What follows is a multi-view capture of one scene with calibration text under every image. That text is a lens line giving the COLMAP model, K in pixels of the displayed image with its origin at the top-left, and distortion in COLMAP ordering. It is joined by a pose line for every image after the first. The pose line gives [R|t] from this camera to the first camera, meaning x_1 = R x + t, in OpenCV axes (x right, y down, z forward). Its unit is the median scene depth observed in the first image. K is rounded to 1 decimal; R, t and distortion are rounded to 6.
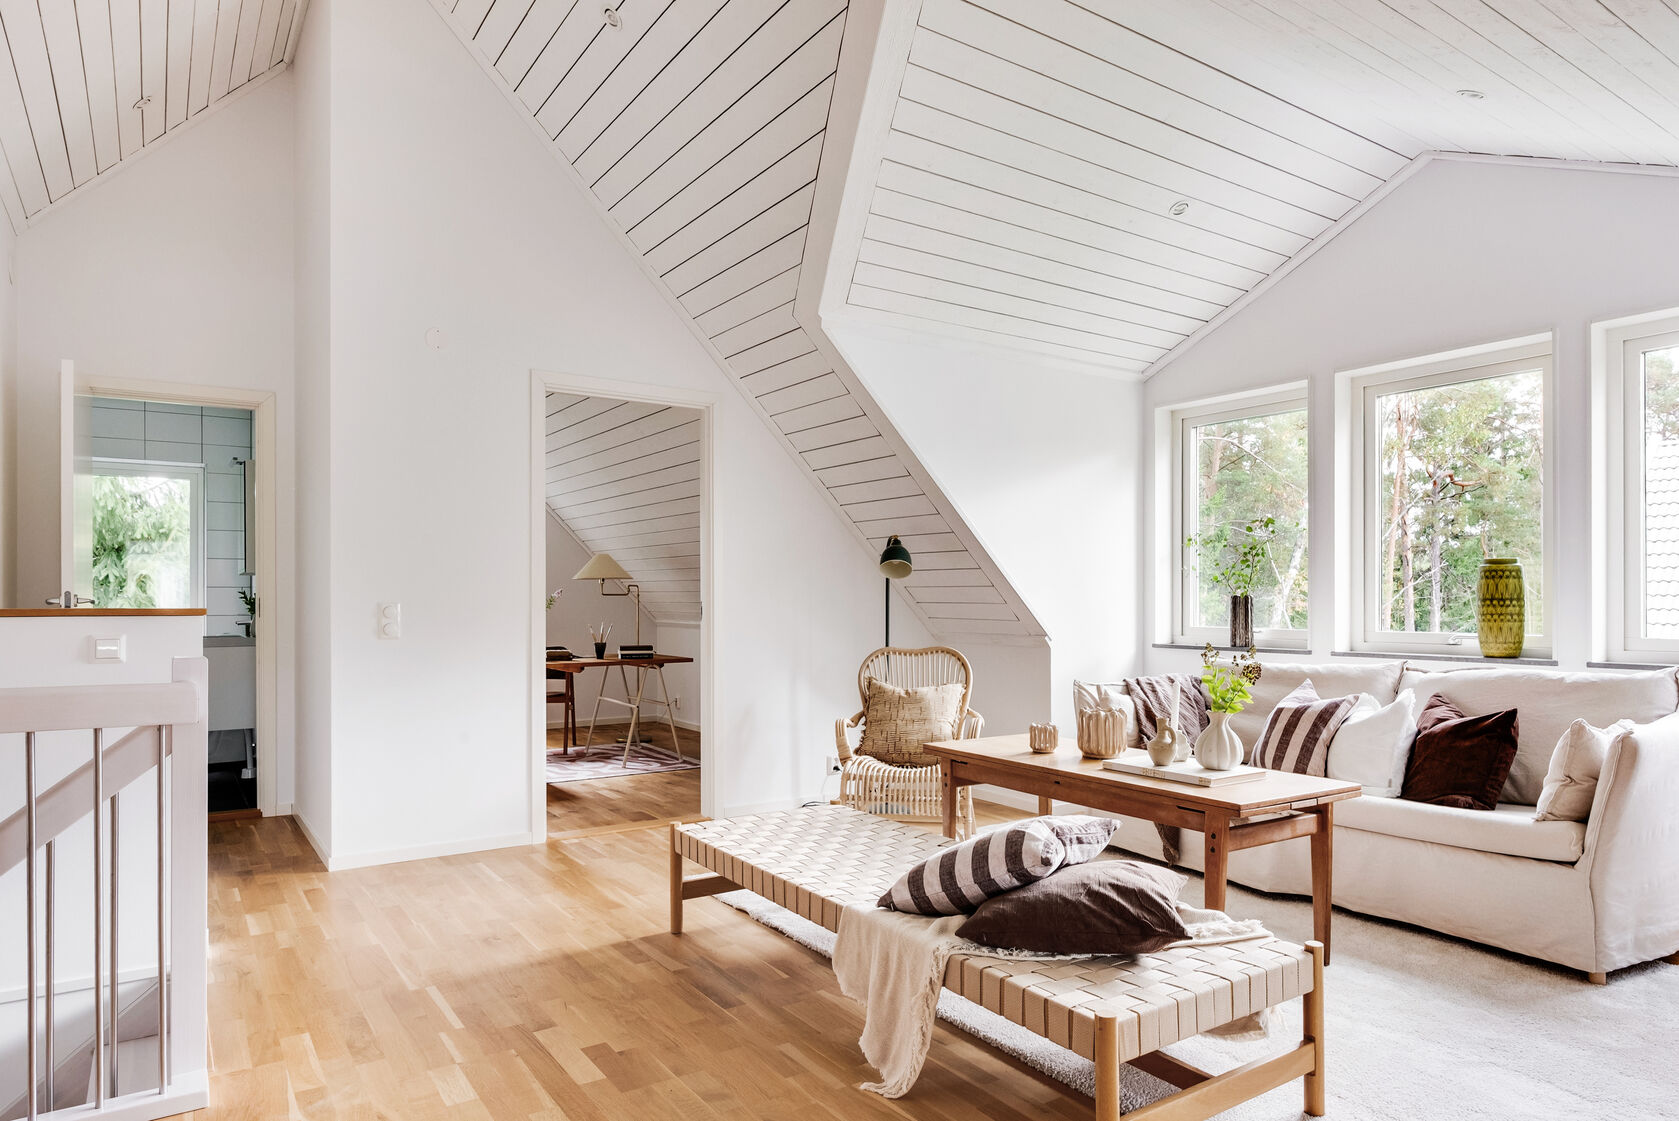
lens RADIAL K [[1033.7, 0, 839.8], [0, 1033.7, 597.5], [0, 0, 1]] dist [-0.005378, -0.002062]
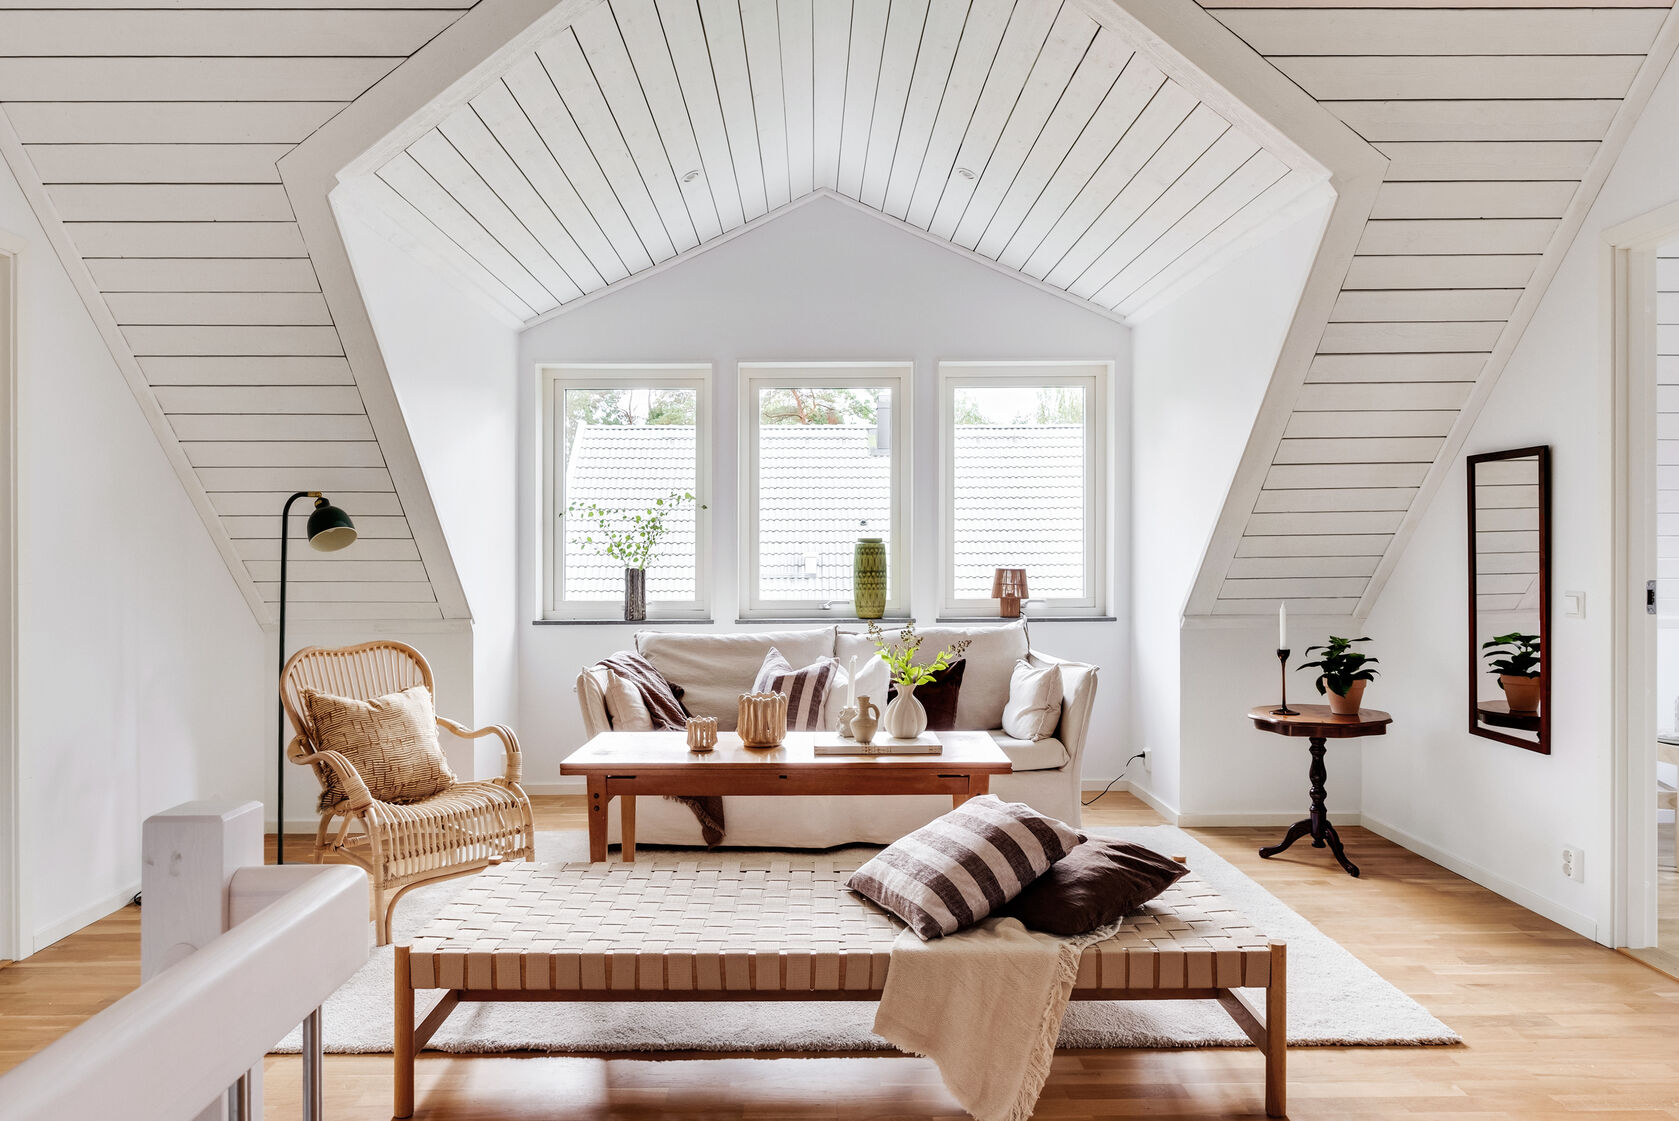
lens RADIAL K [[1086.5, 0, 839.5], [0, 1086.5, 560.5], [0, 0, 1]] dist [0.004530, 0.001374]
pose [[0.542811, -0.007596, 0.839821, -0.471009], [0.002001, 0.999968, 0.007750, -0.021105], [-0.839853, -0.002526, 0.542808, 0.329838]]
